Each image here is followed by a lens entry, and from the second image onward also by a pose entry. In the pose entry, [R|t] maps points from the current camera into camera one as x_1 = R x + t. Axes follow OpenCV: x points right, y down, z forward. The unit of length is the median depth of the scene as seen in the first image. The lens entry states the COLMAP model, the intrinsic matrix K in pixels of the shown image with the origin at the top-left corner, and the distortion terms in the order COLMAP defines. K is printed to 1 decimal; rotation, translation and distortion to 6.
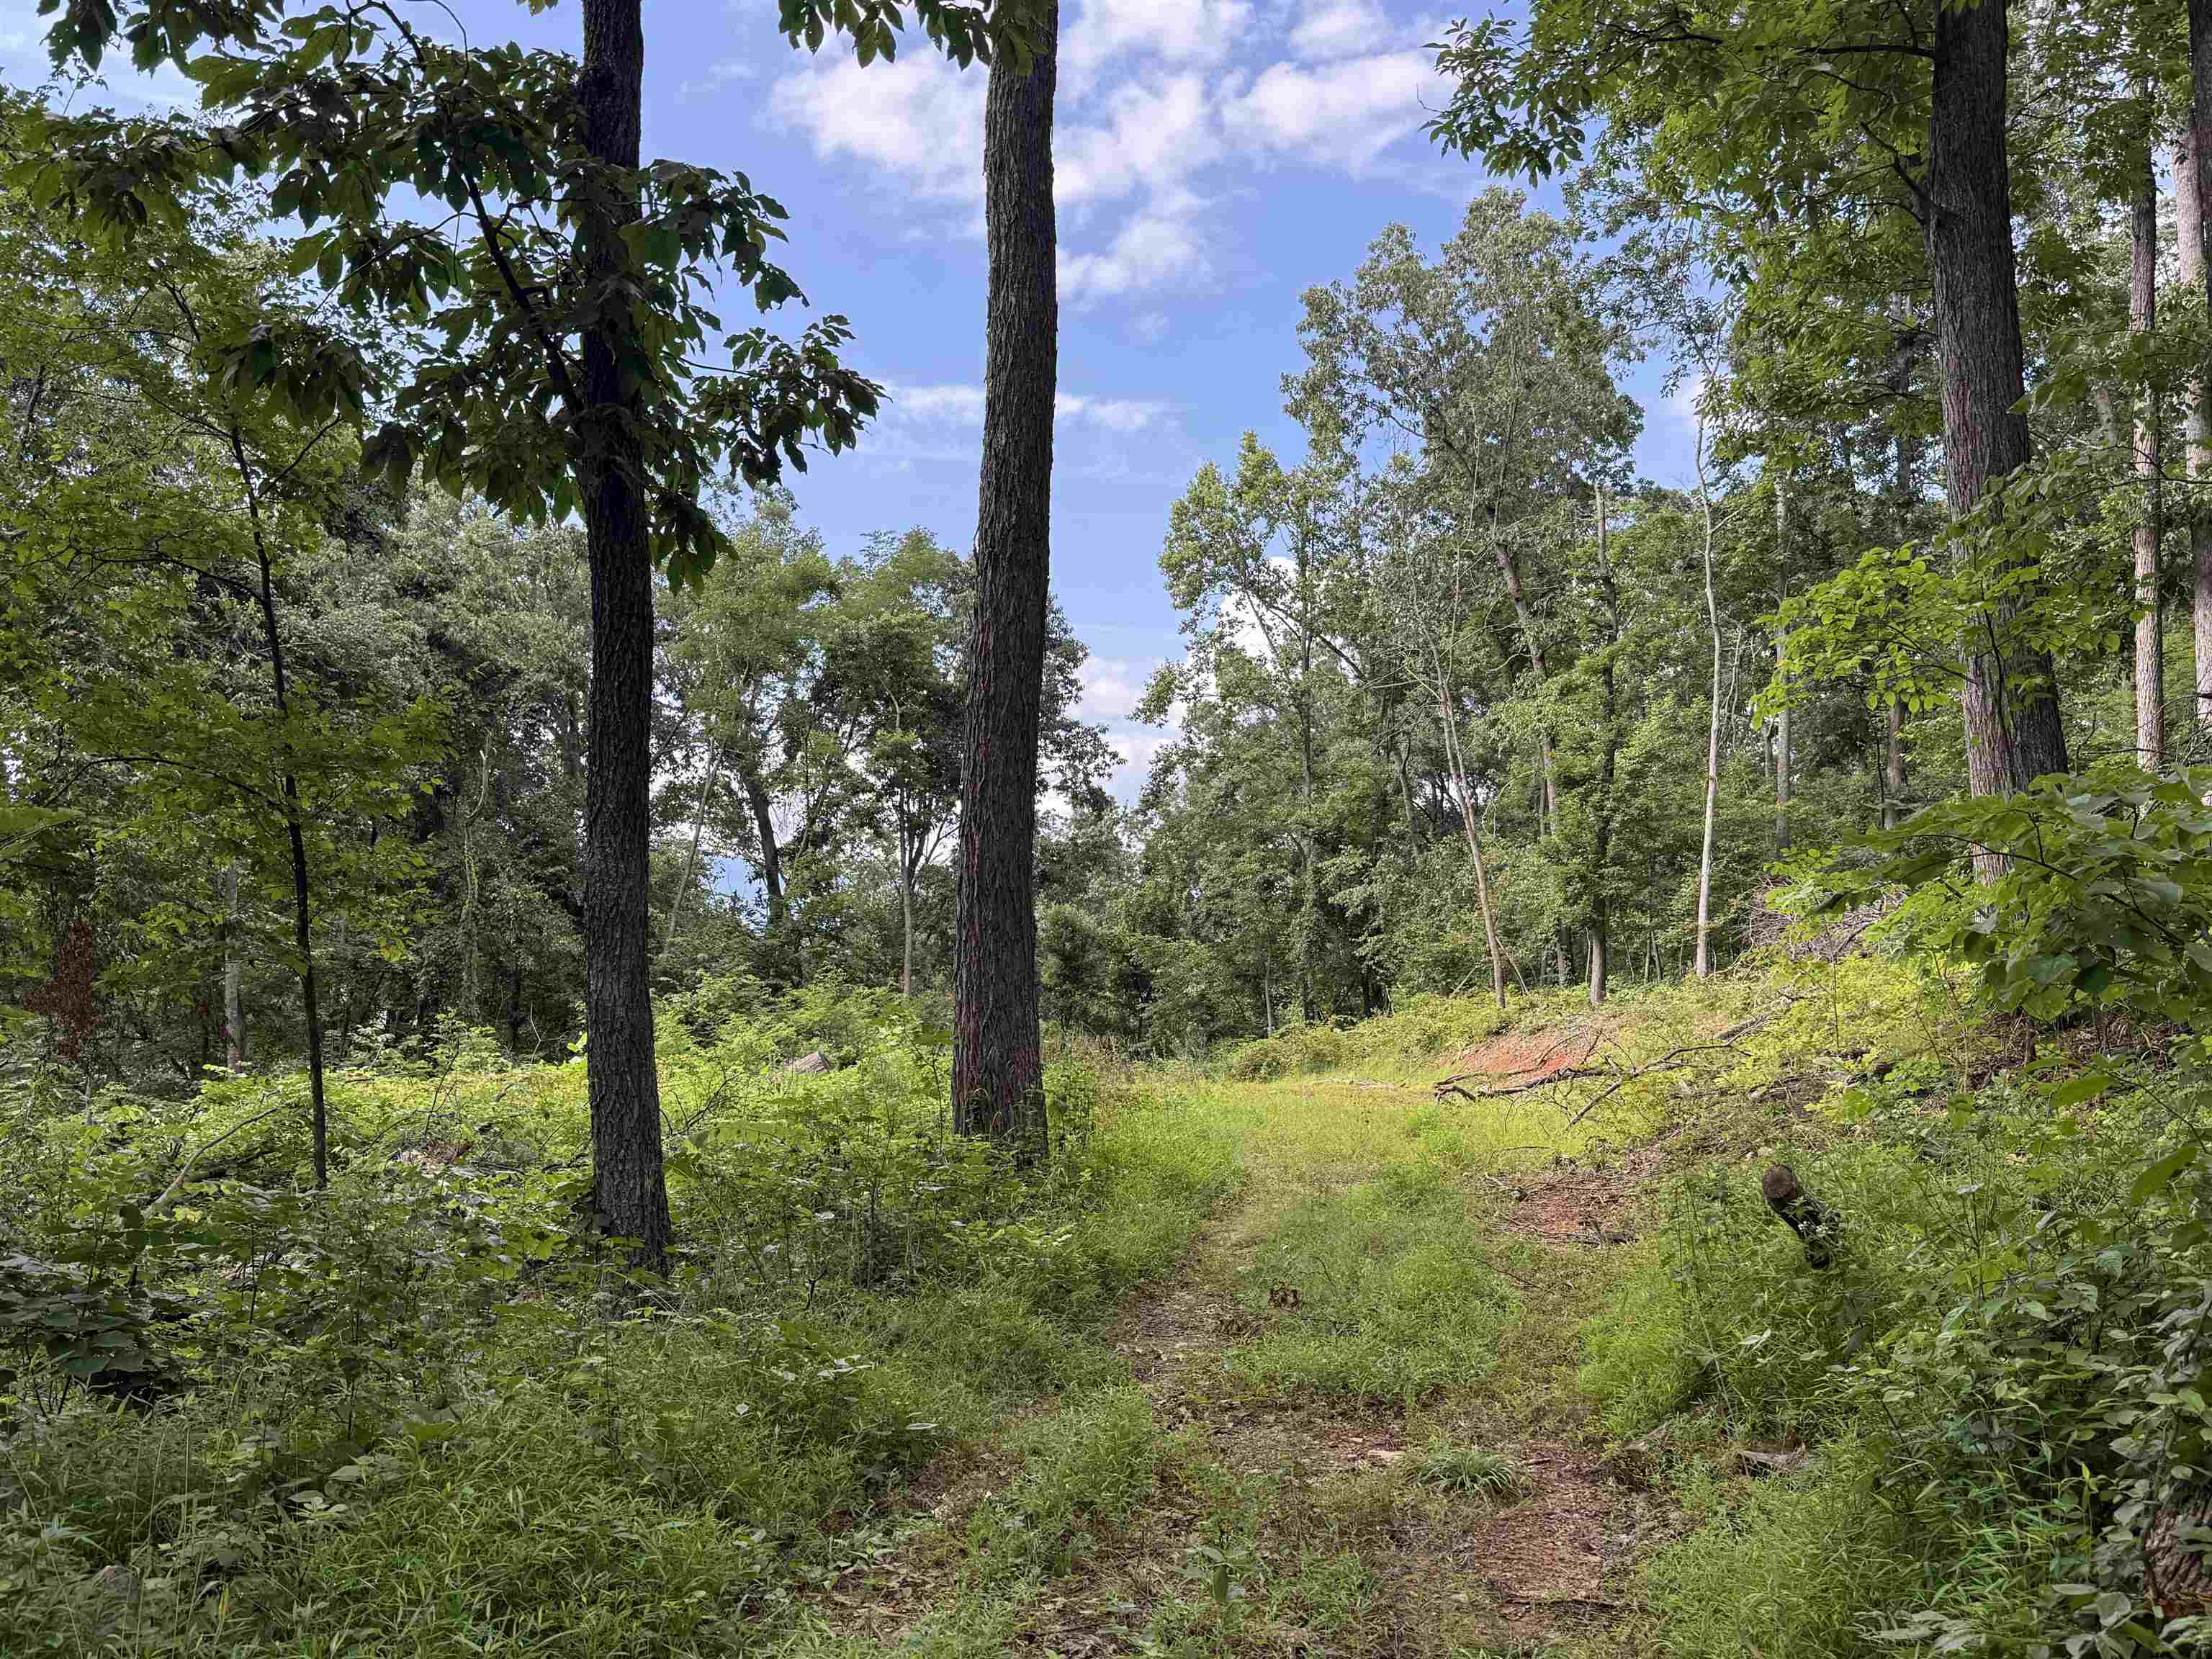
lens RADIAL K [[1935.4, 0, 1105.3], [0, 1935.4, 829.0], [0, 0, 1]] dist [0.121443, 0.003005]
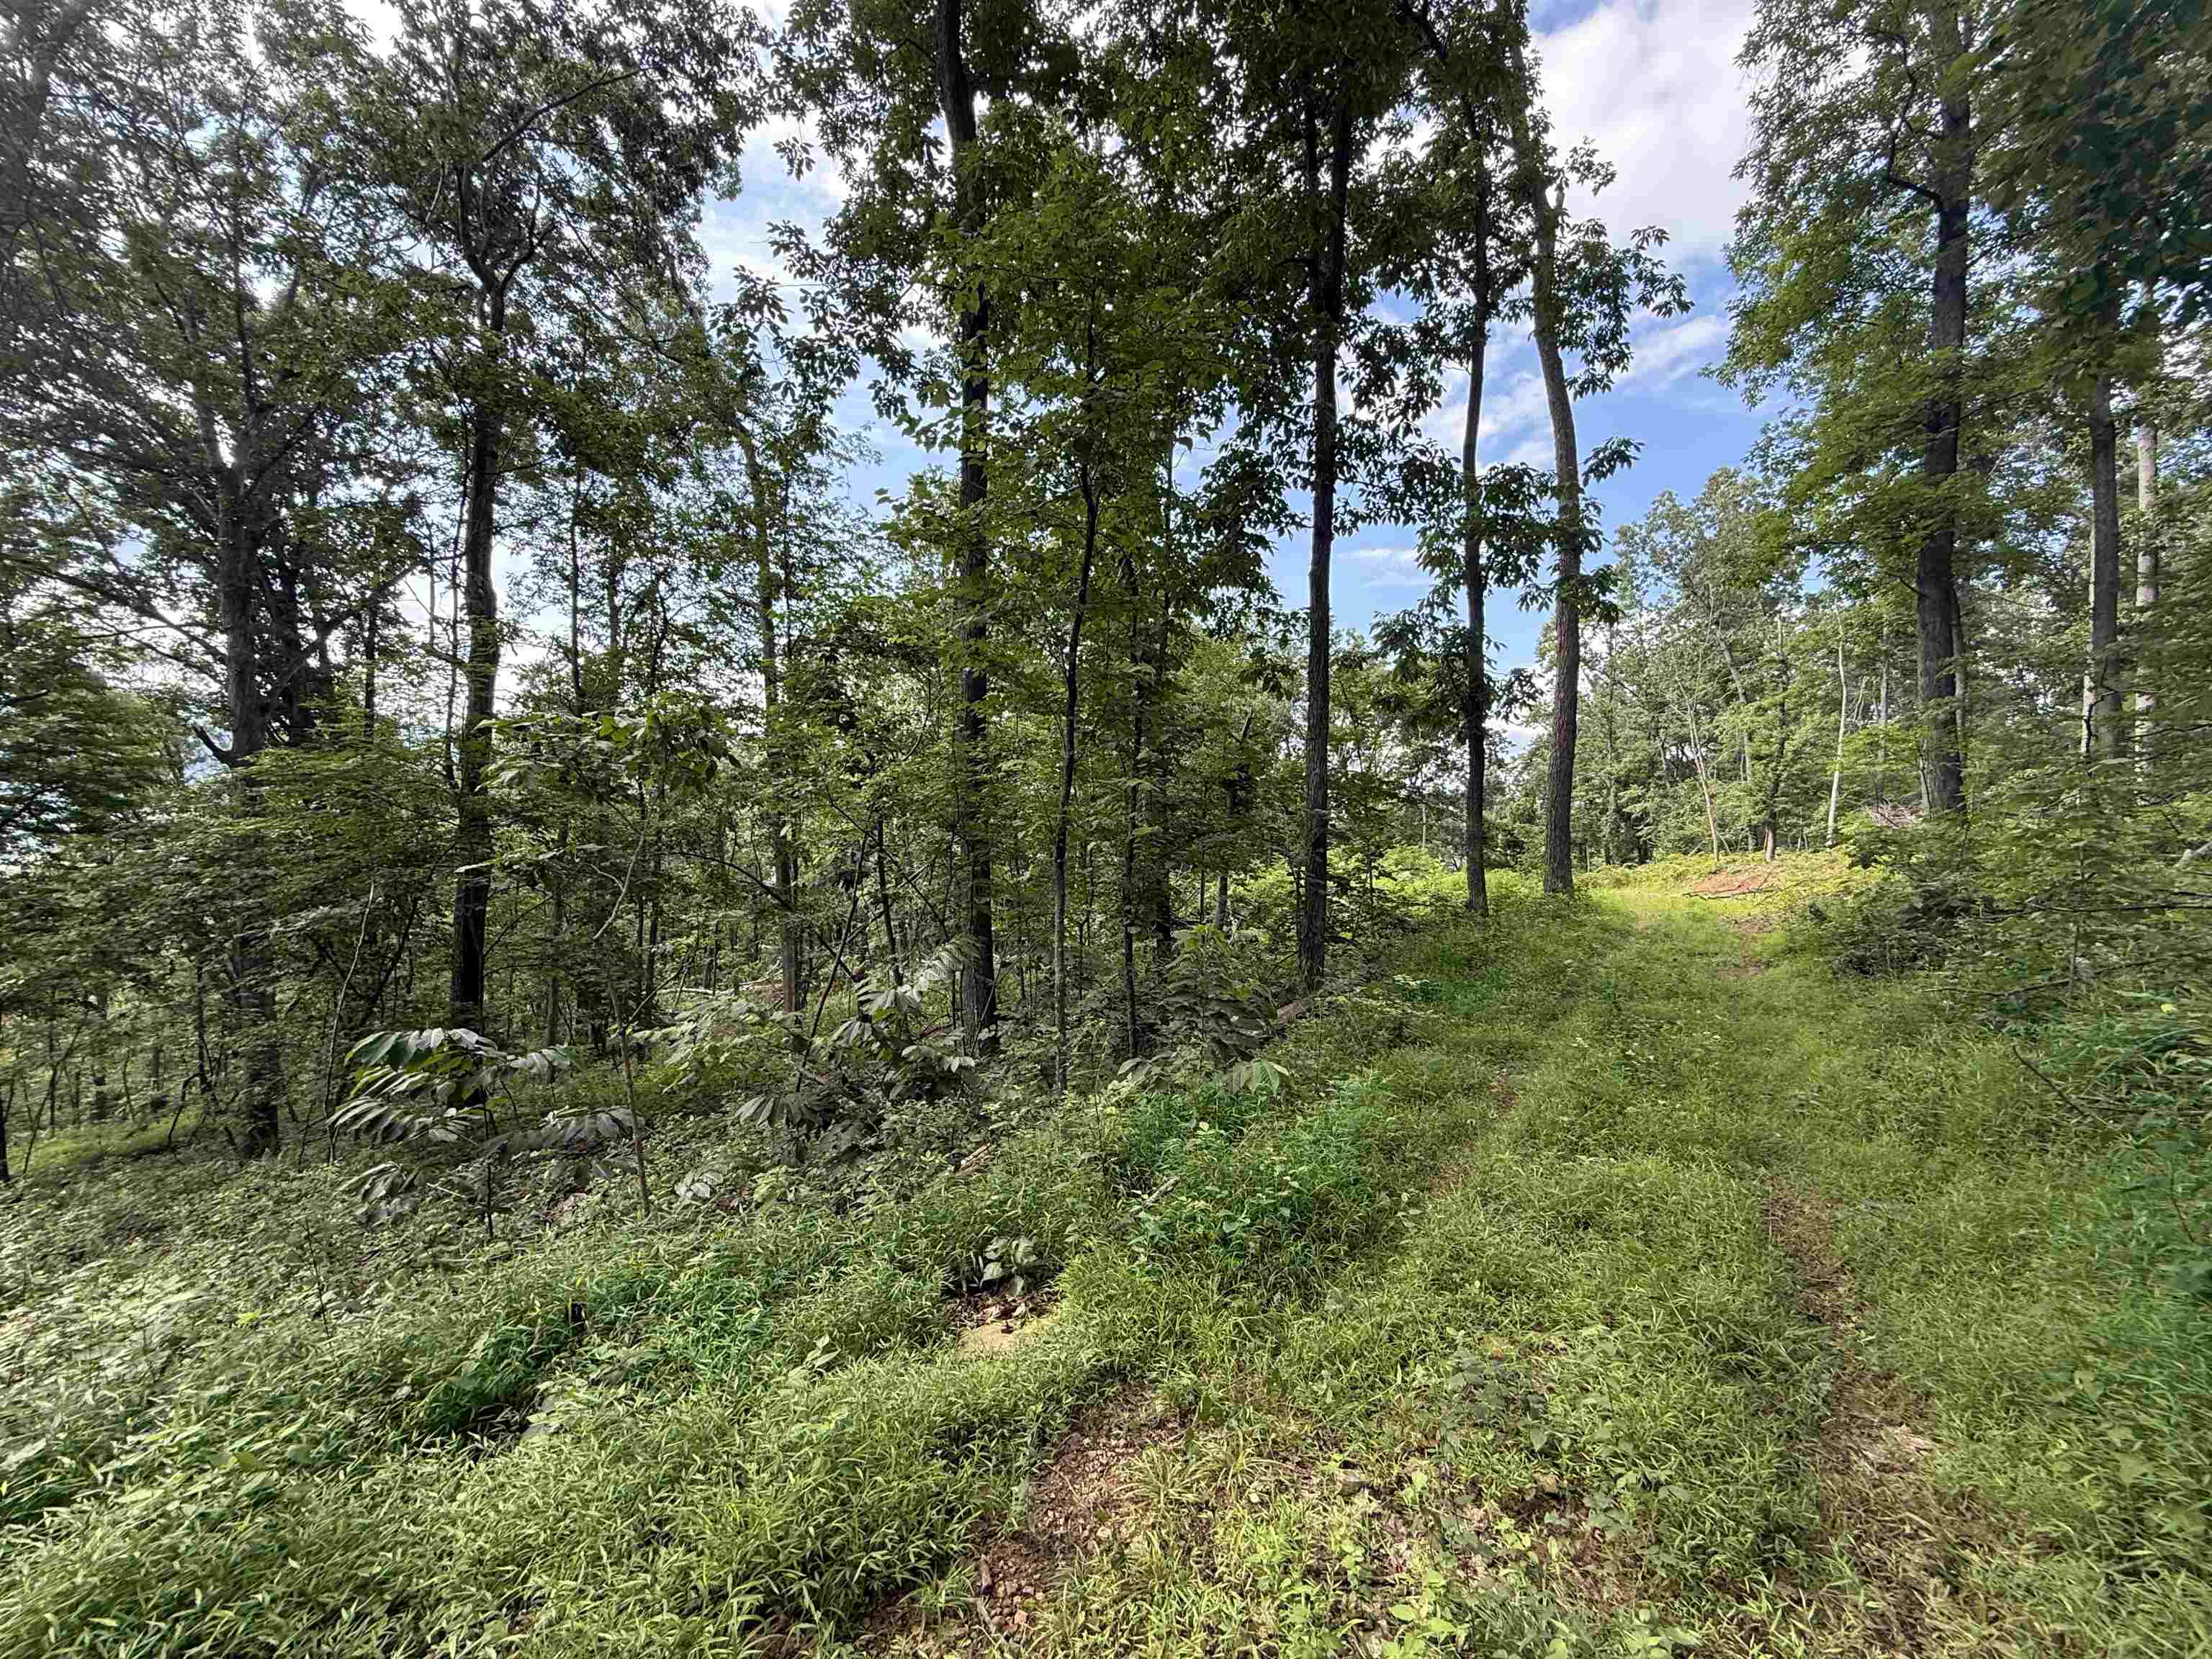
lens RADIAL K [[886.4, 0, 1101.8], [0, 886.4, 832.4], [0, 0, 1]] dist [0.000518, 0.000854]
pose [[0.920056, 0.013271, -0.391562, -0.032484], [0.014291, 0.997624, 0.067390, -0.013274], [0.391526, -0.067598, 0.917681, -0.137229]]
